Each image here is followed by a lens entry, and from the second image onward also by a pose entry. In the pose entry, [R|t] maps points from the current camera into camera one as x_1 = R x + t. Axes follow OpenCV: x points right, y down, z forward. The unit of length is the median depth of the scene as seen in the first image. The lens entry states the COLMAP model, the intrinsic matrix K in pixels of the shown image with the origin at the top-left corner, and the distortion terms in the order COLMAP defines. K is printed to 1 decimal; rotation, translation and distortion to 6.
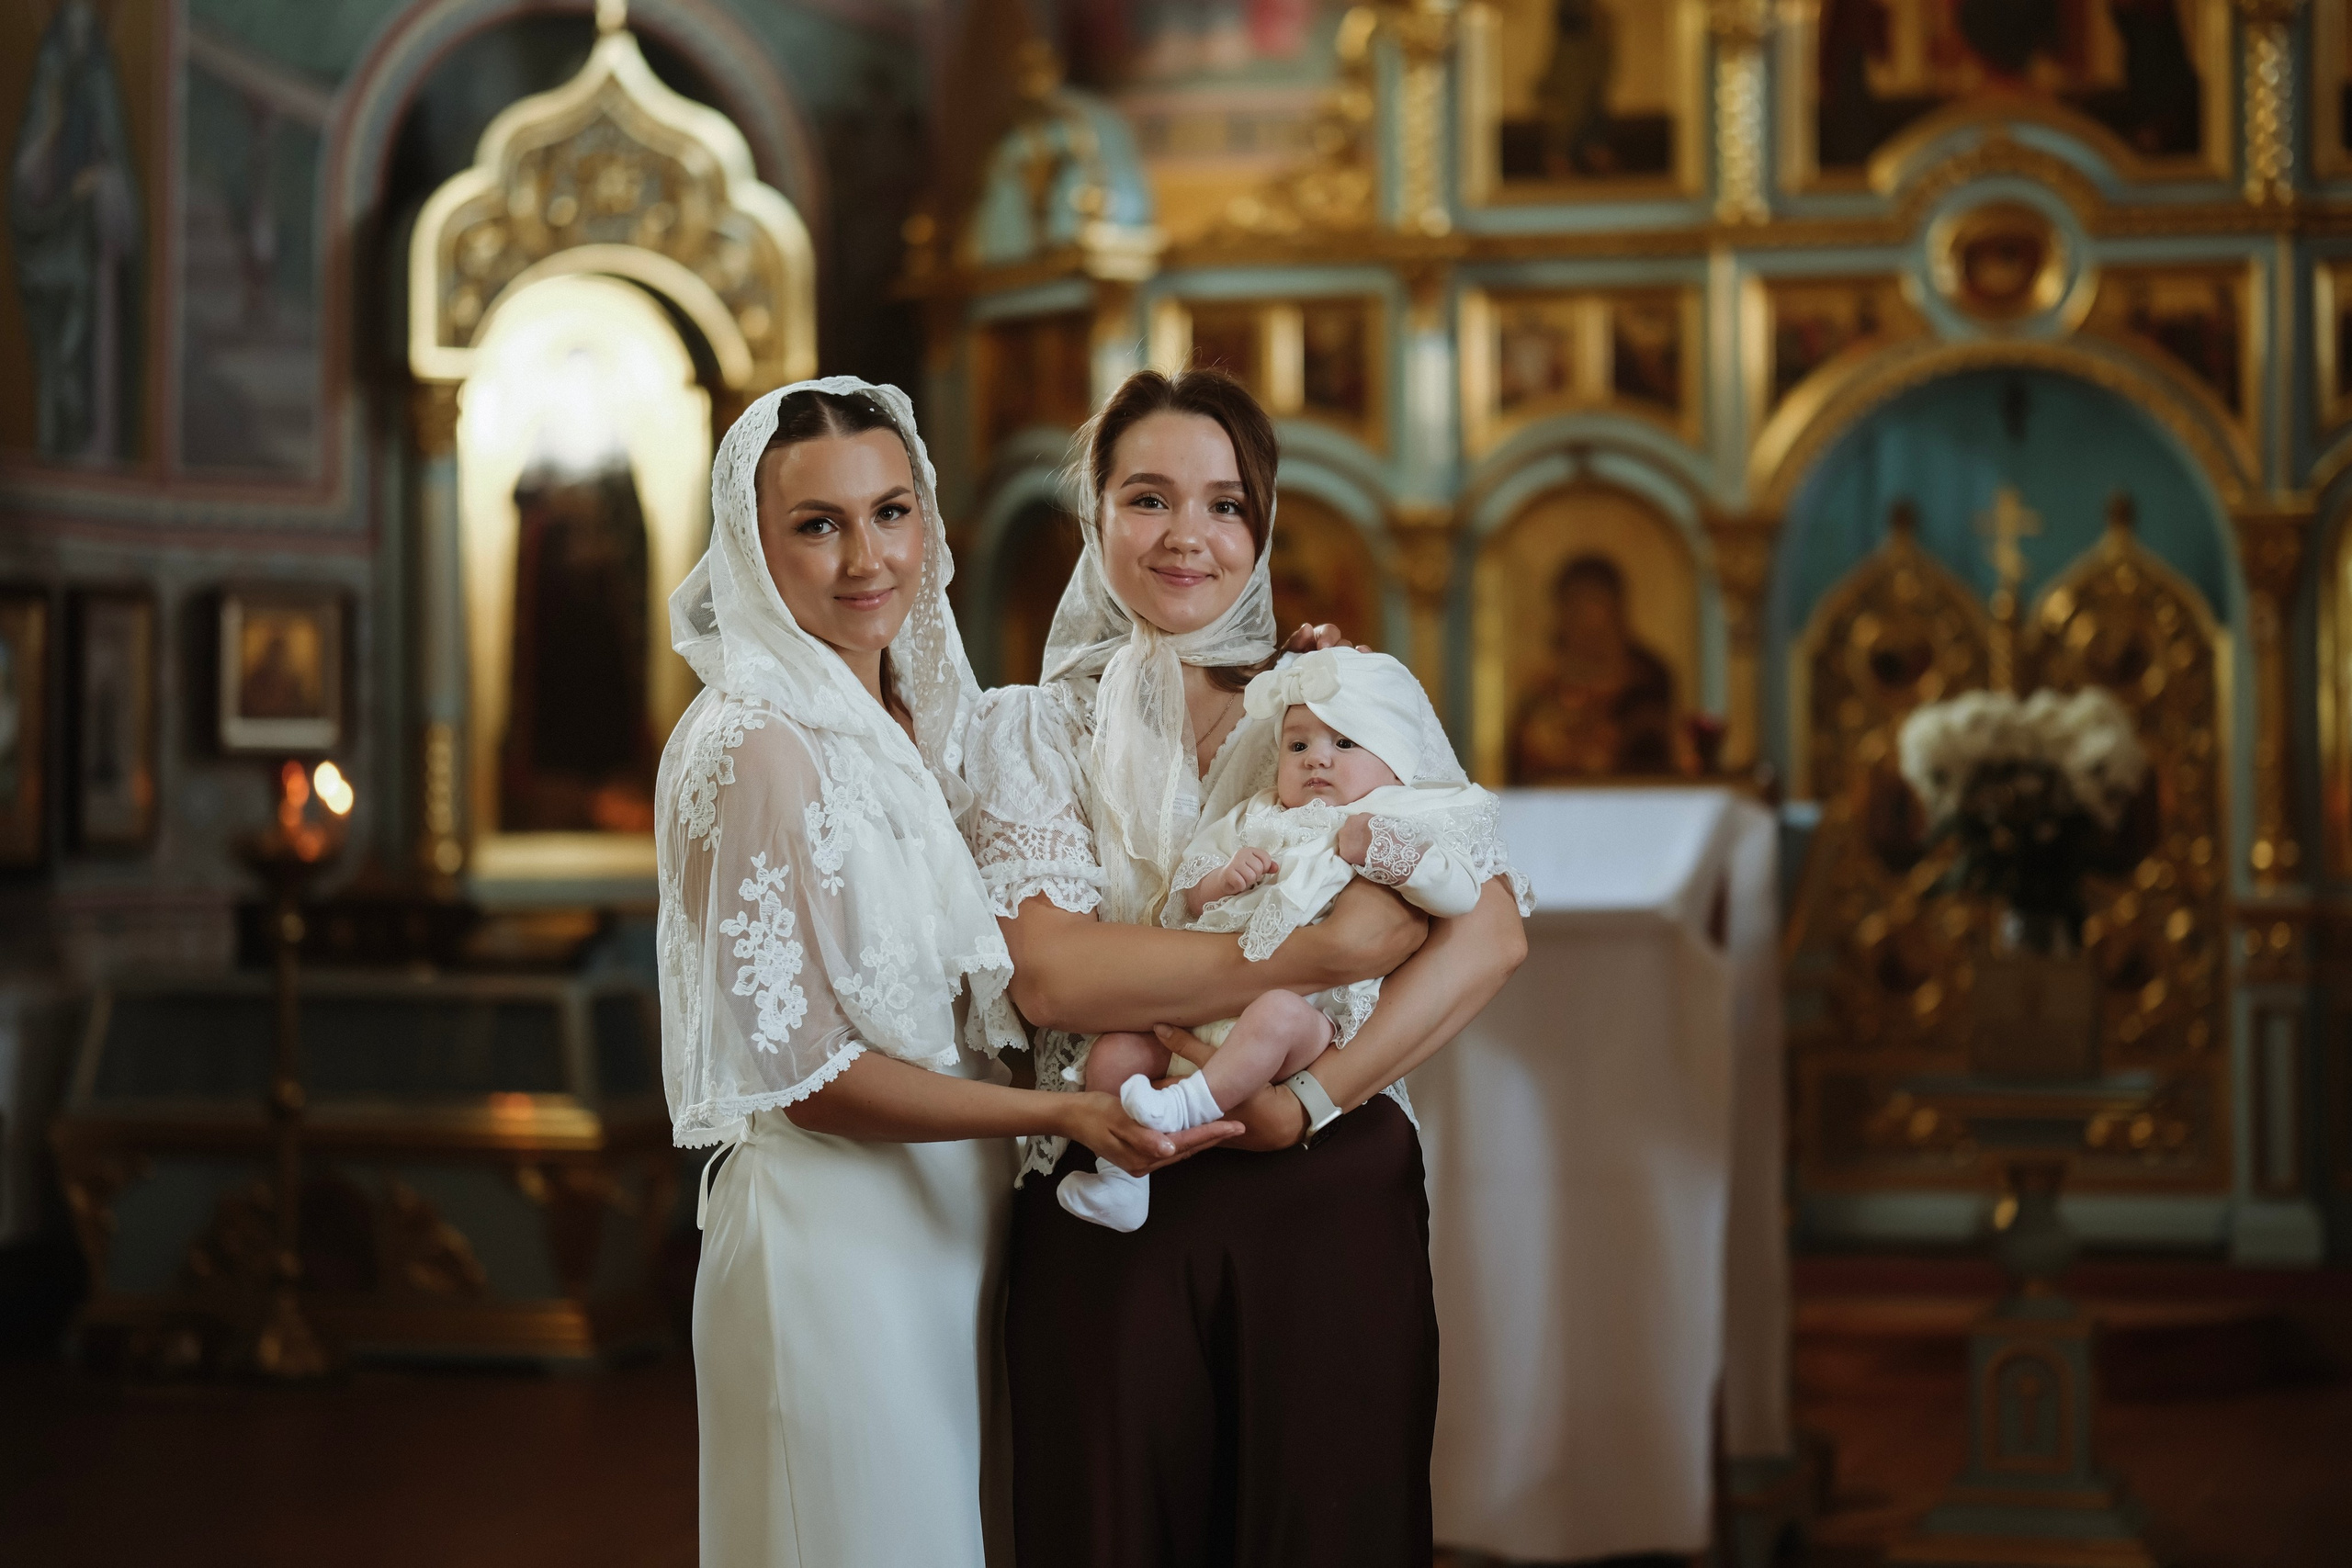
lens RADIAL K [[5718.3, 0, 1155.5], [0, 5718.3, 840.4], [0, 0, 1]] dist [0.067852, 0.000000]
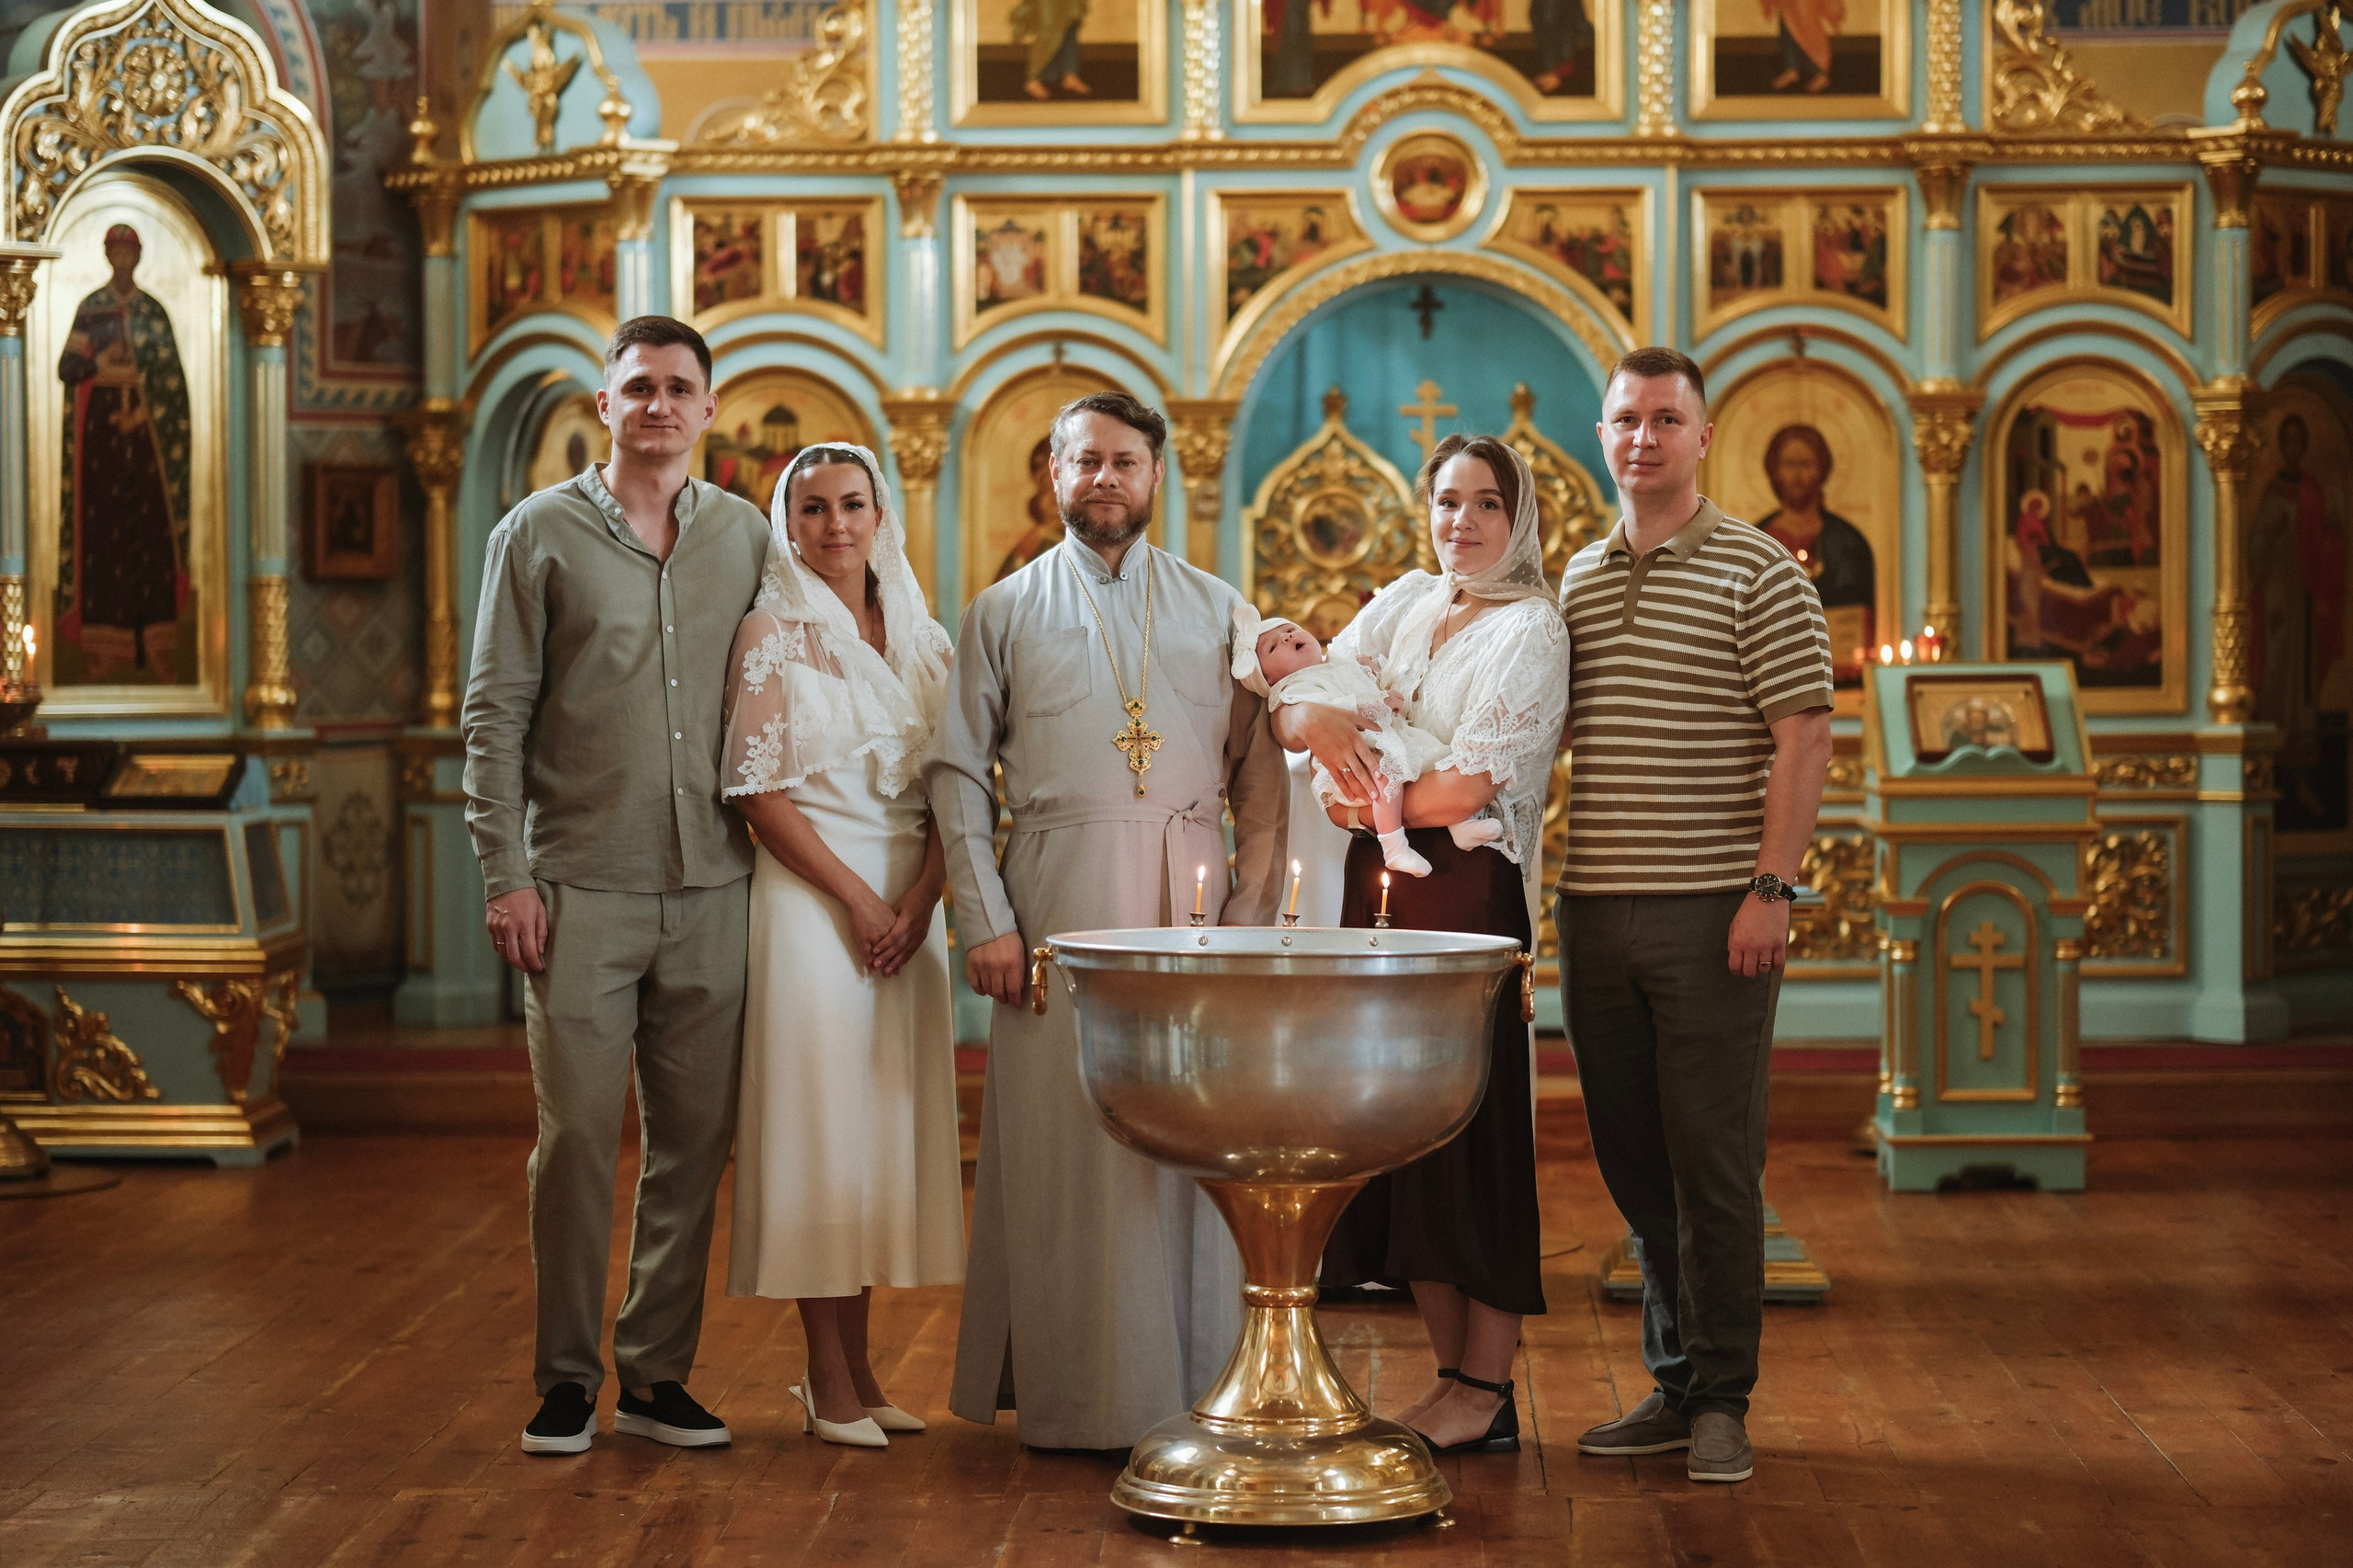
lens RADIAL K [[5721.2, 0, 1242.8], [0, 5721.2, 866.0], [0, 0, 1]] dist [0.067852, 0.000000]
pose [[0.972434, -0.009767, 0.232974, -0.156607], [0.001184, 0.999316, 0.036954, -0.005889], [-0.233176, -0.035660, 0.971781, -0.118713]]
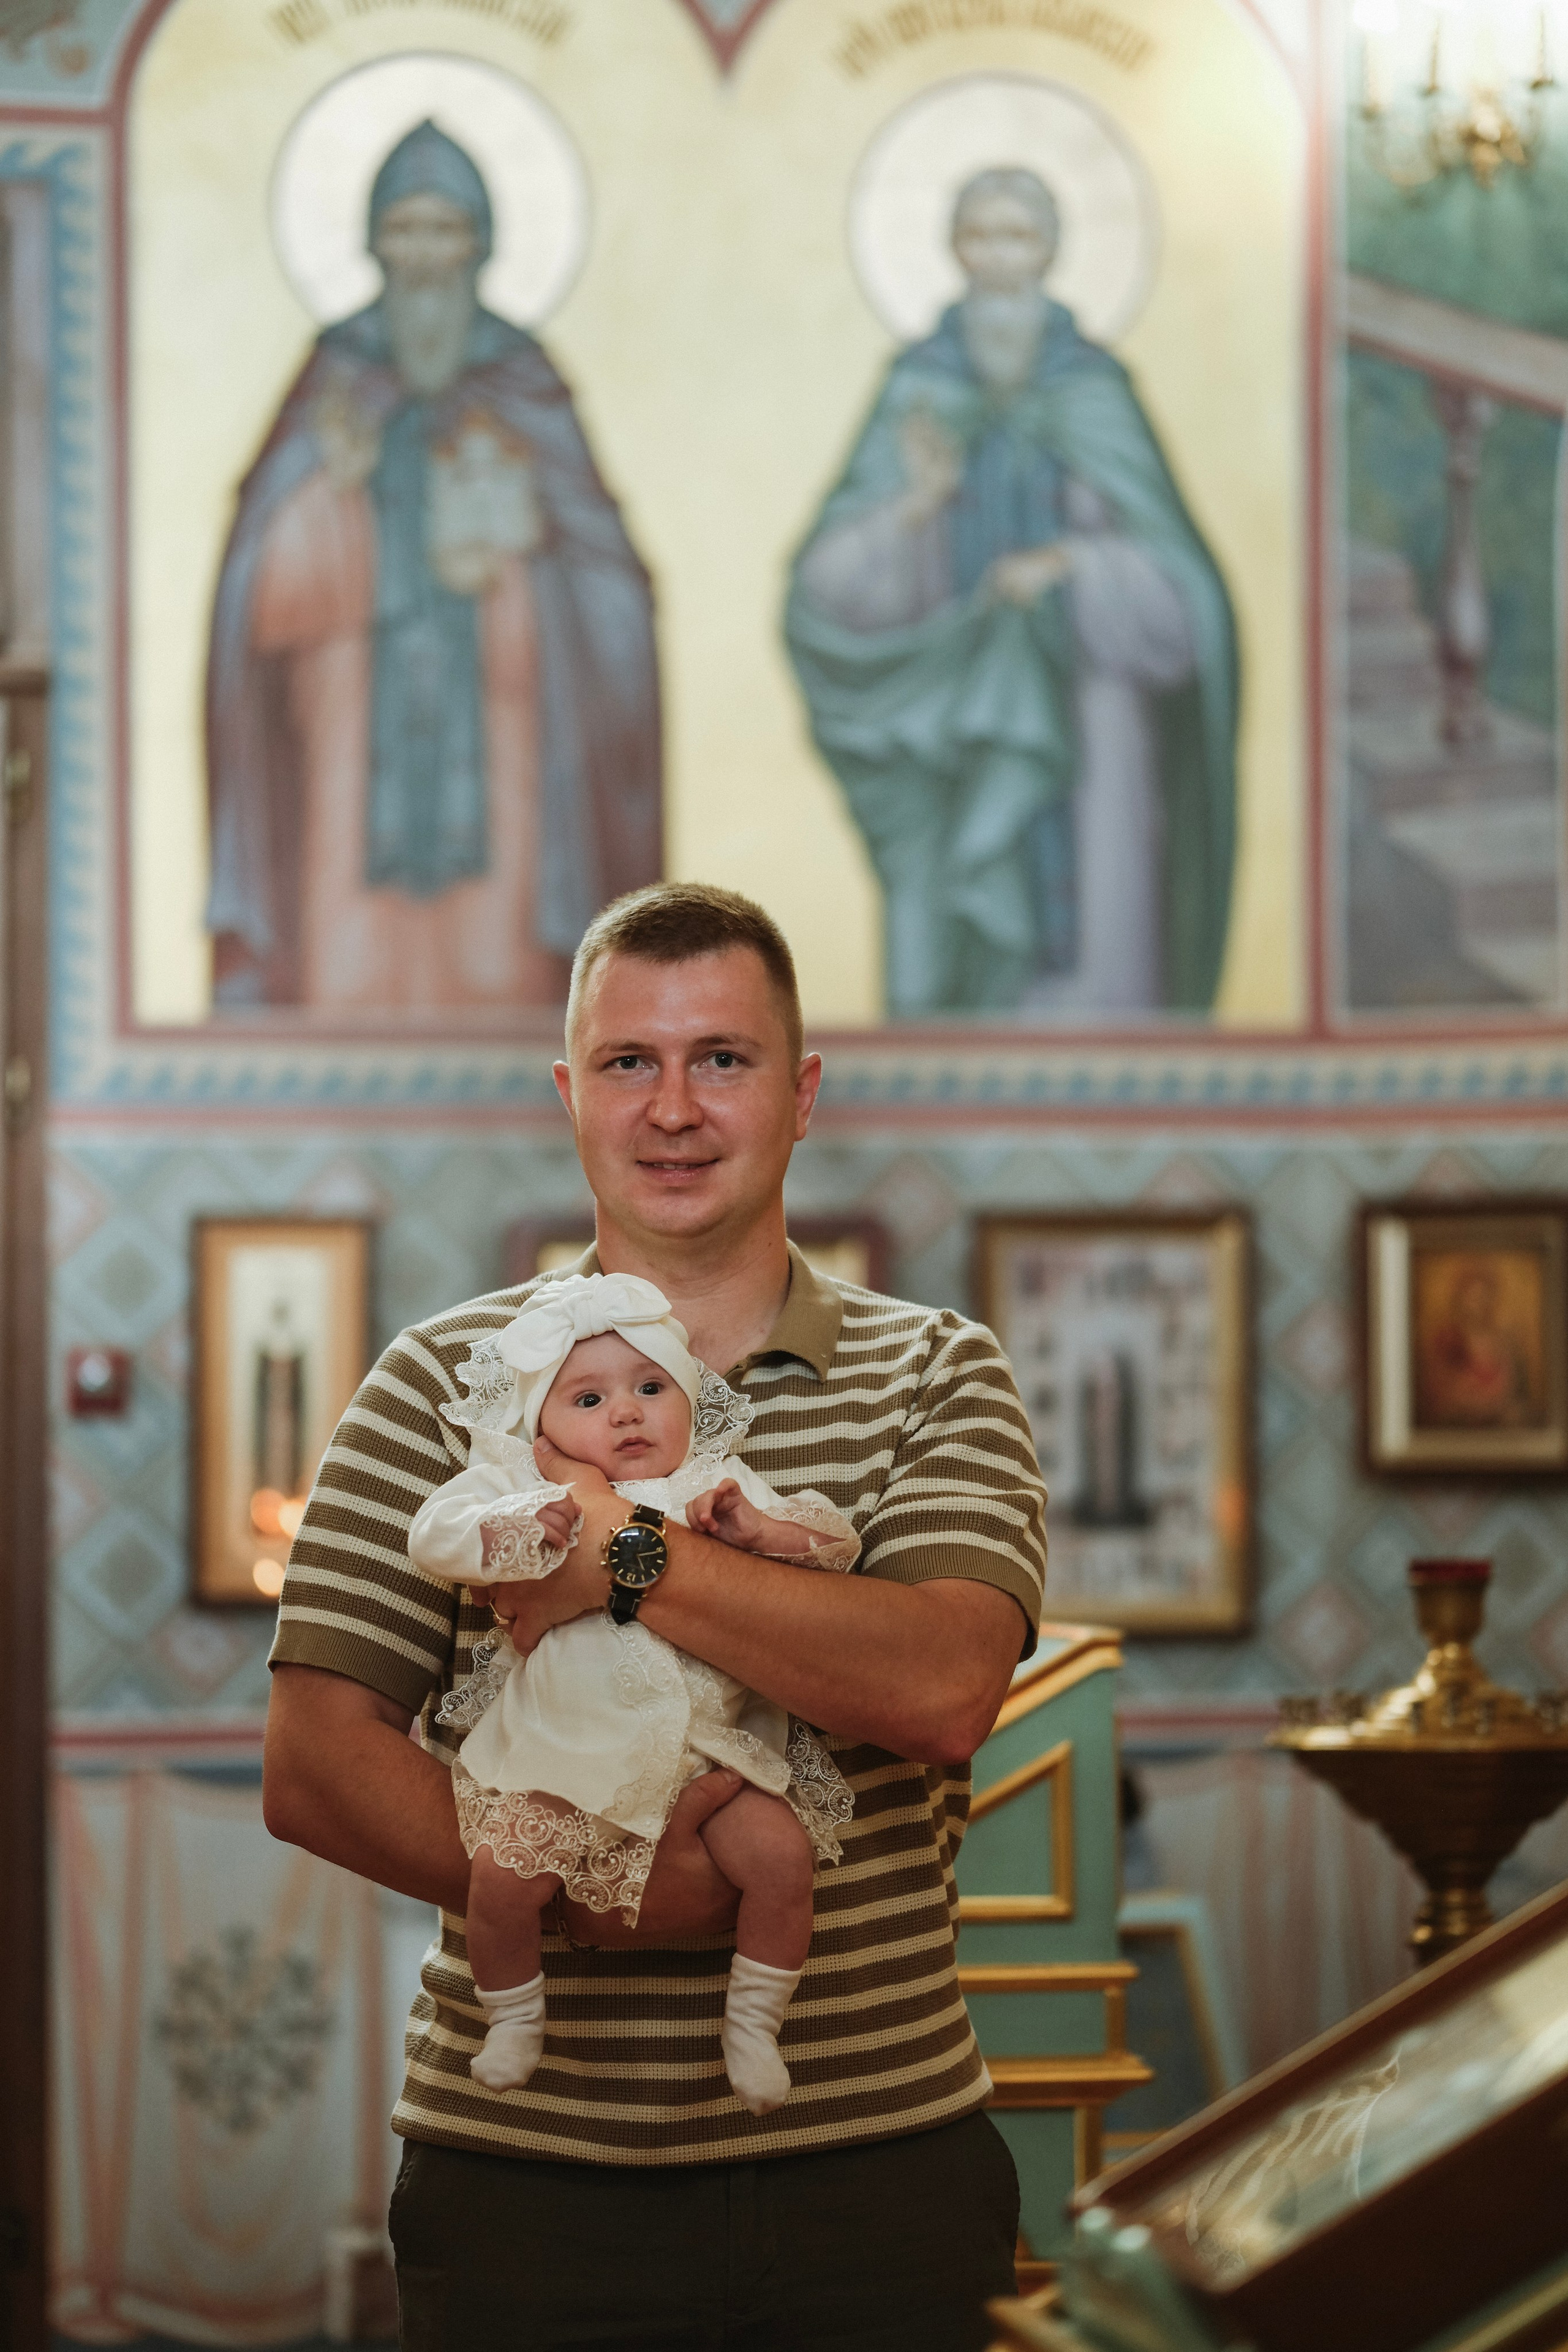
lens RADIAL K [[5718.8, 0, 776.4], [0, 5718.8, 1185.7], [0, 0, 1]] dist [0.067852, 0.000000]
pose [[0.414150, -0.032561, -0.909626, 0.364258], [-0.002711, 0.999311, -0.037005, -0.023699], [0.910205, 0.017792, 0.413776, 0.704537]]
